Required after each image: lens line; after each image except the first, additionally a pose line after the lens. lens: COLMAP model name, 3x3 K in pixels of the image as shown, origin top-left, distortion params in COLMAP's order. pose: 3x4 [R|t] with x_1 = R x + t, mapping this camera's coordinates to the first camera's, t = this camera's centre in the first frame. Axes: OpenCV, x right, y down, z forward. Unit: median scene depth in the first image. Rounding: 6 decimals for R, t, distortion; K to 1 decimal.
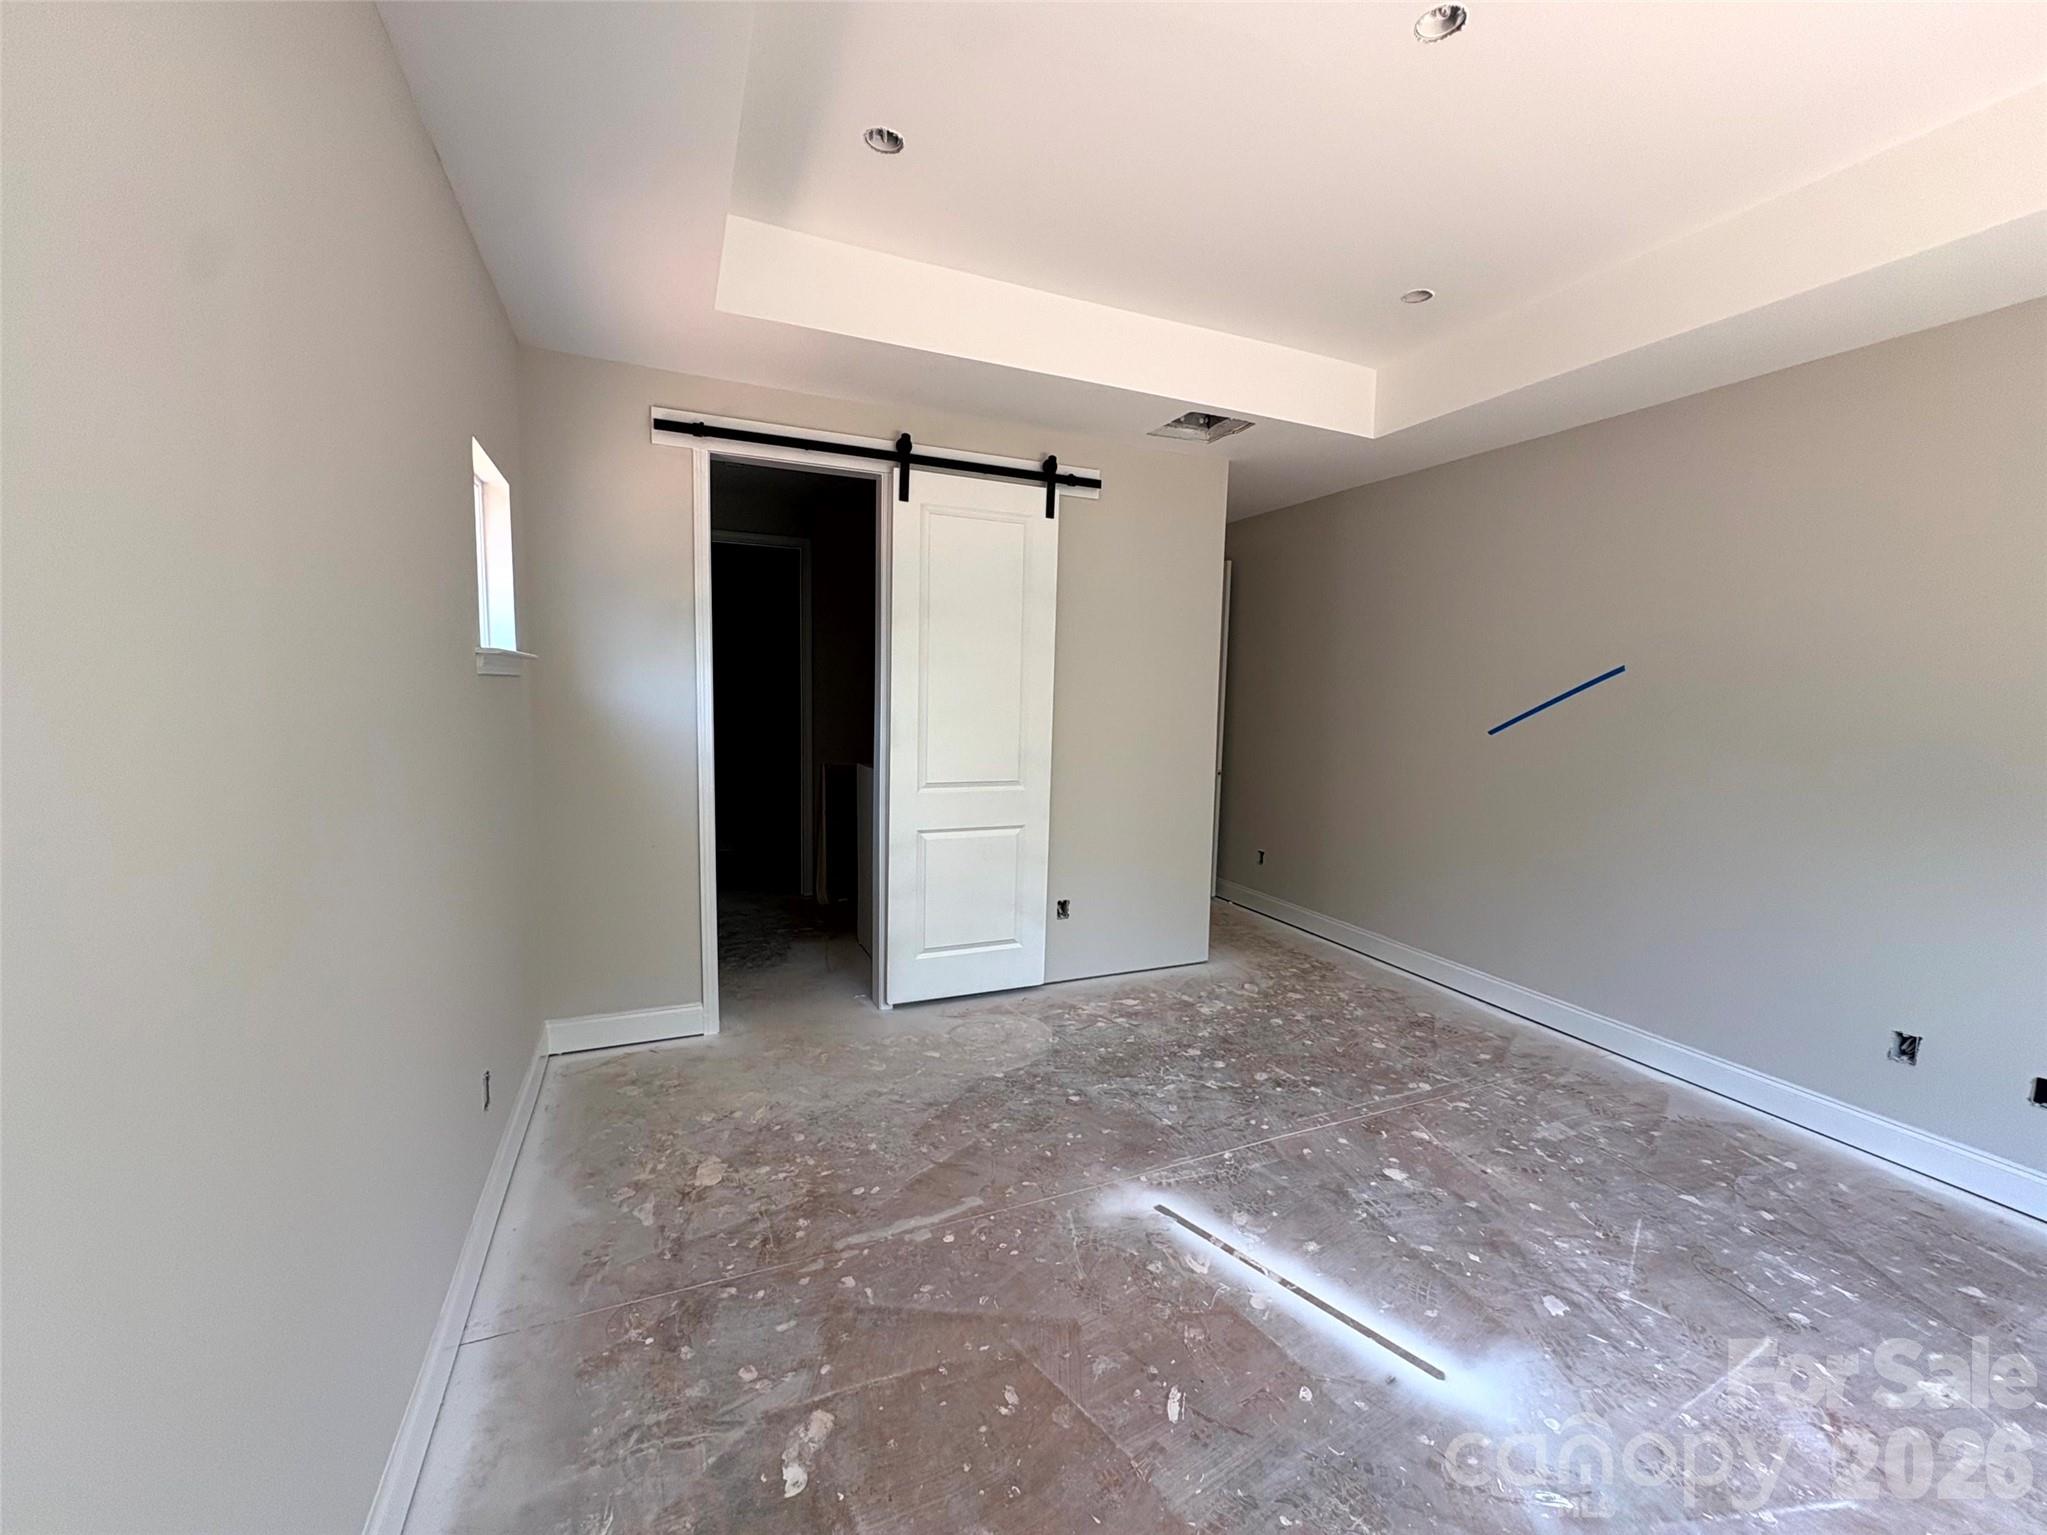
lens RADIAL K [[814.1, 0, 1023.5], [0, 814.1, 767.5], [0, 0, 1]] dist [0.001239, 0.000448]
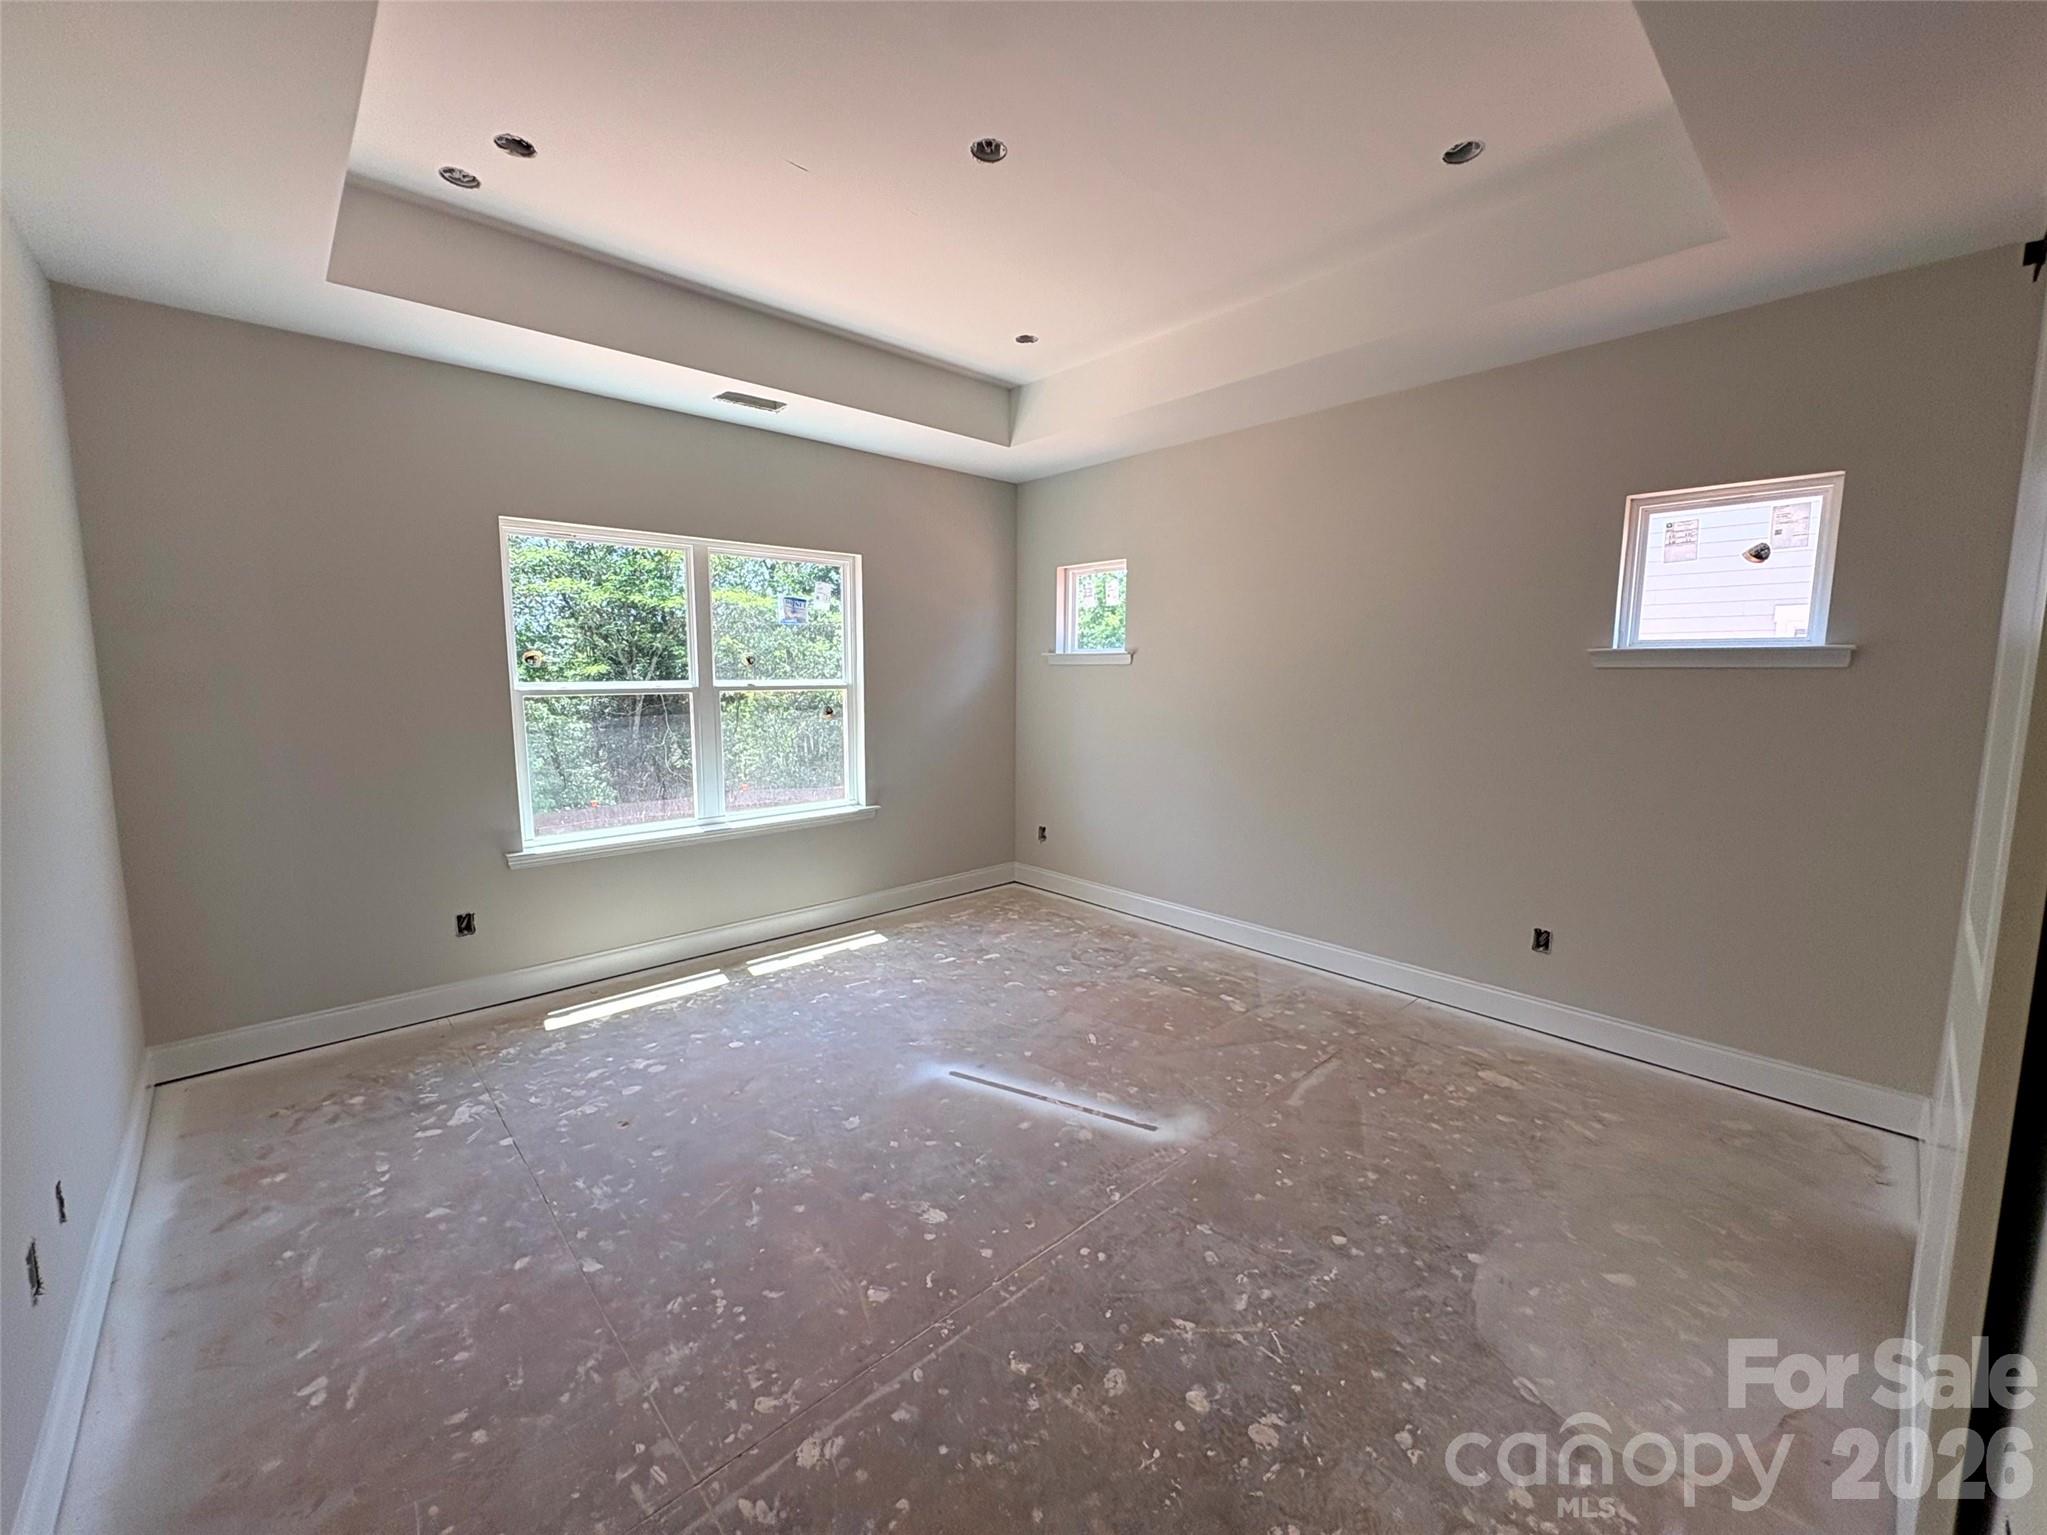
lens RADIAL K [[814.1, 0, 1023.5], [0, 814.1, 767.5], [0, 0, 1]] dist [0.001239, 0.000448]
pose [[-0.942752, 0.013728, -0.333213, 0.709357], [-0.056998, 0.977819, 0.201546, -0.161677], [0.328589, 0.209001, -0.921058, 1.888782]]
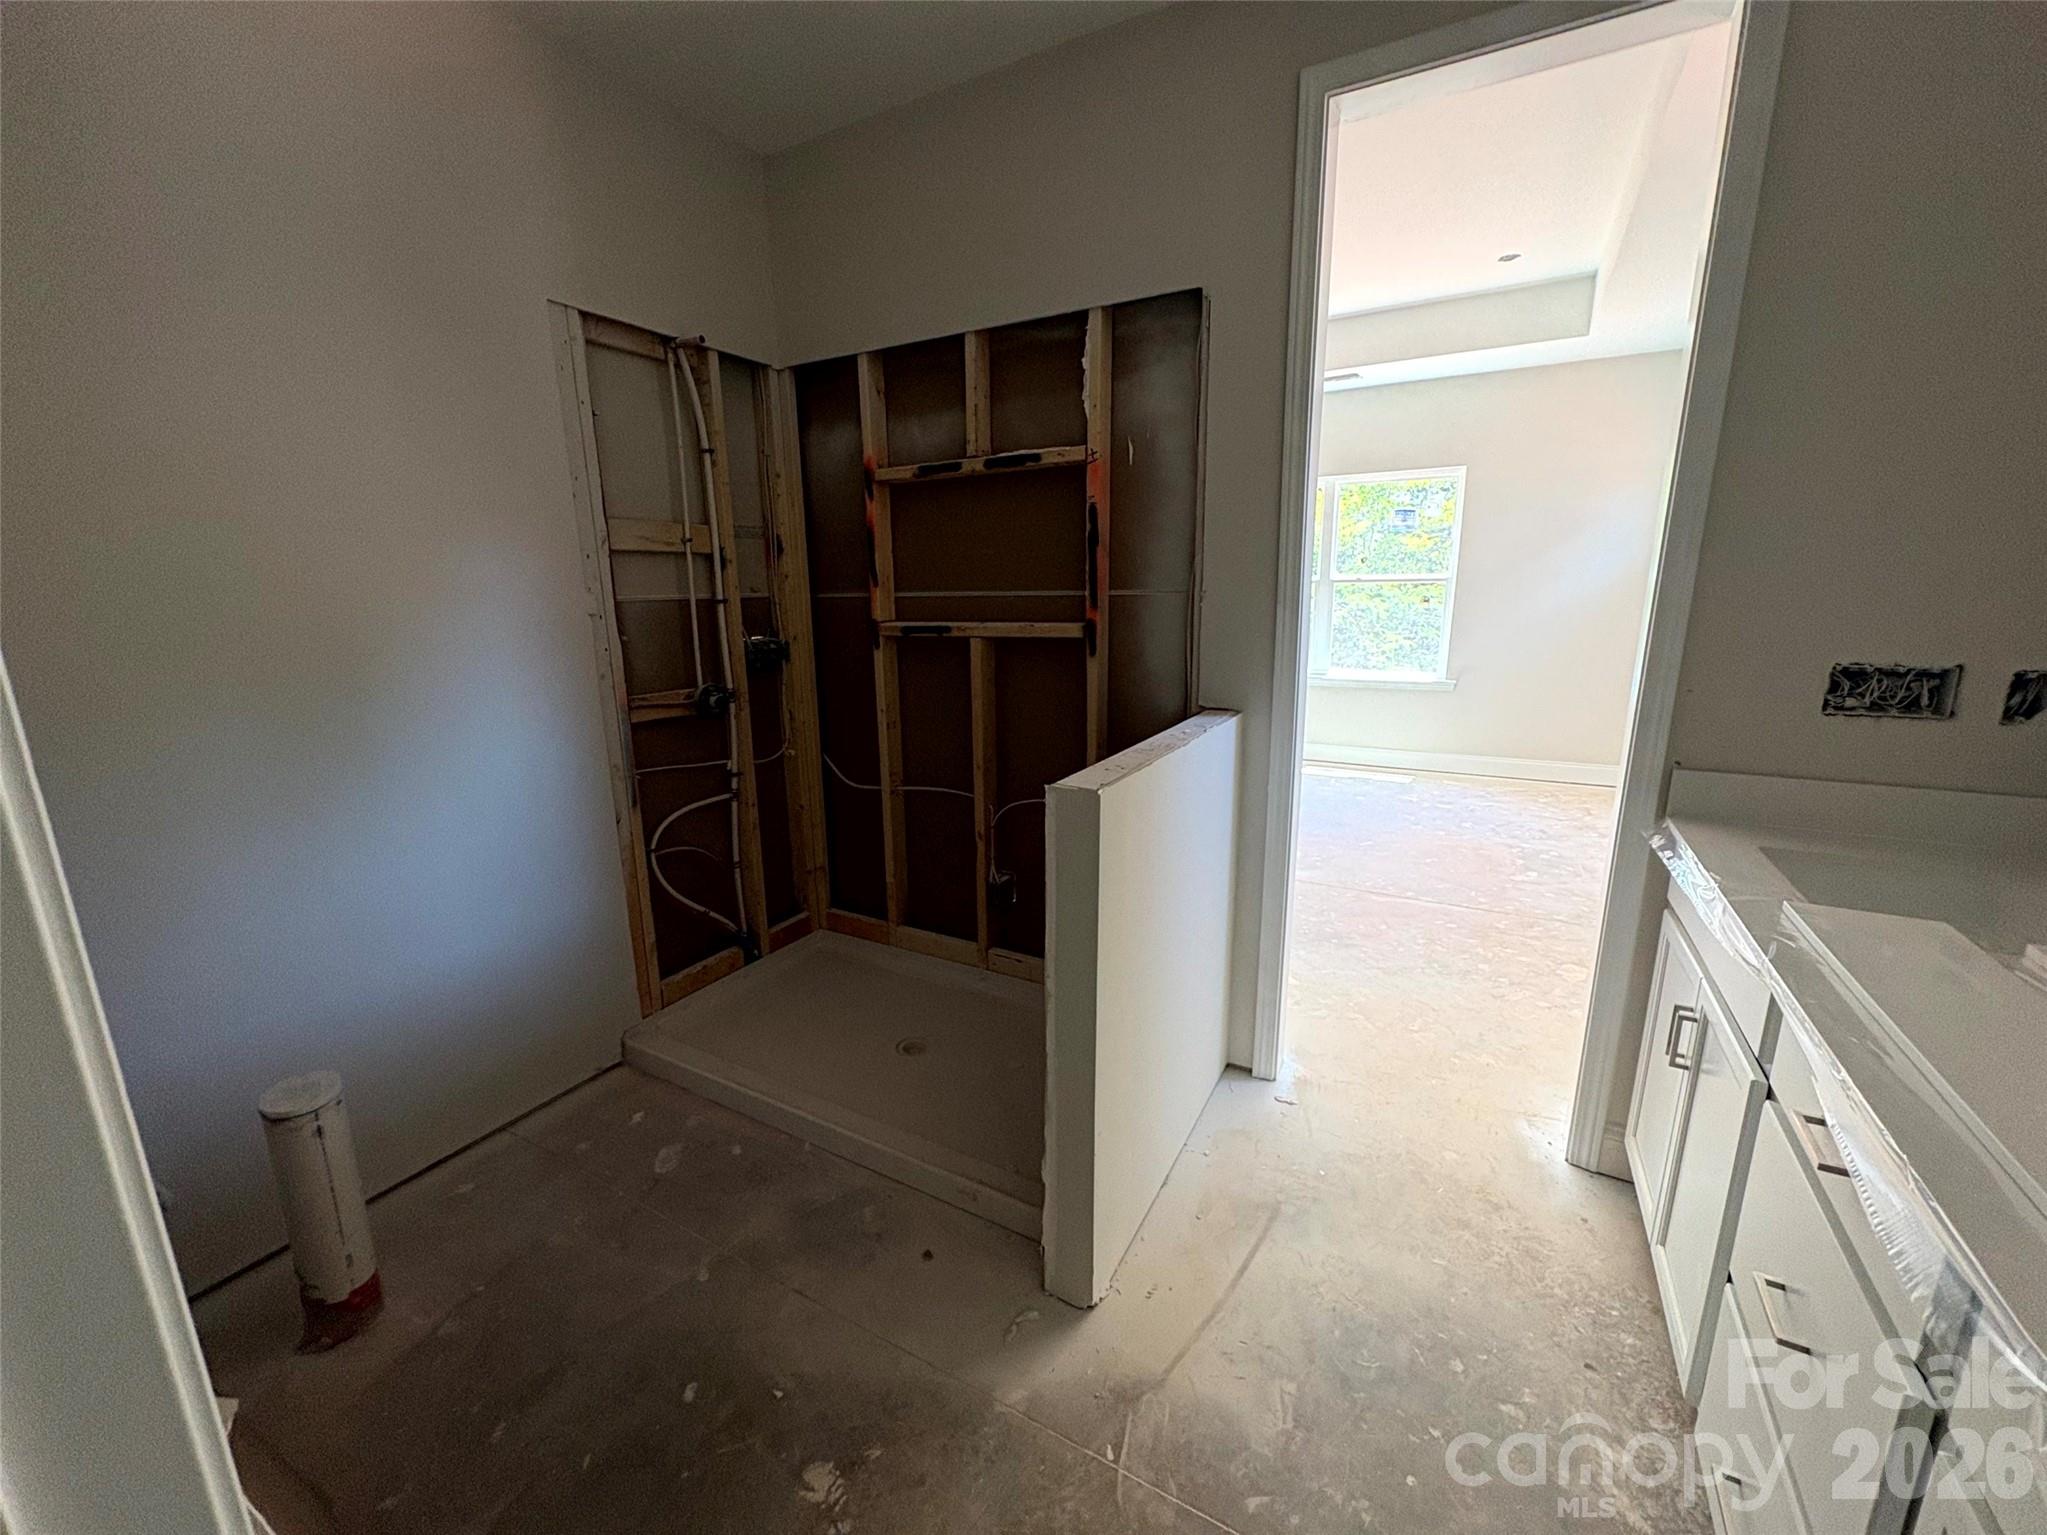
lens RADIAL K [[814.1, 0, 1023.5], [0, 814.1, 767.5], [0, 0, 1]] dist [0.001239, 0.000448]
pose [[-0.598589, -0.189714, 0.778267, -0.816724], [0.078780, 0.952900, 0.292875, -0.204871], [-0.797173, 0.236624, -0.555450, 2.358399]]
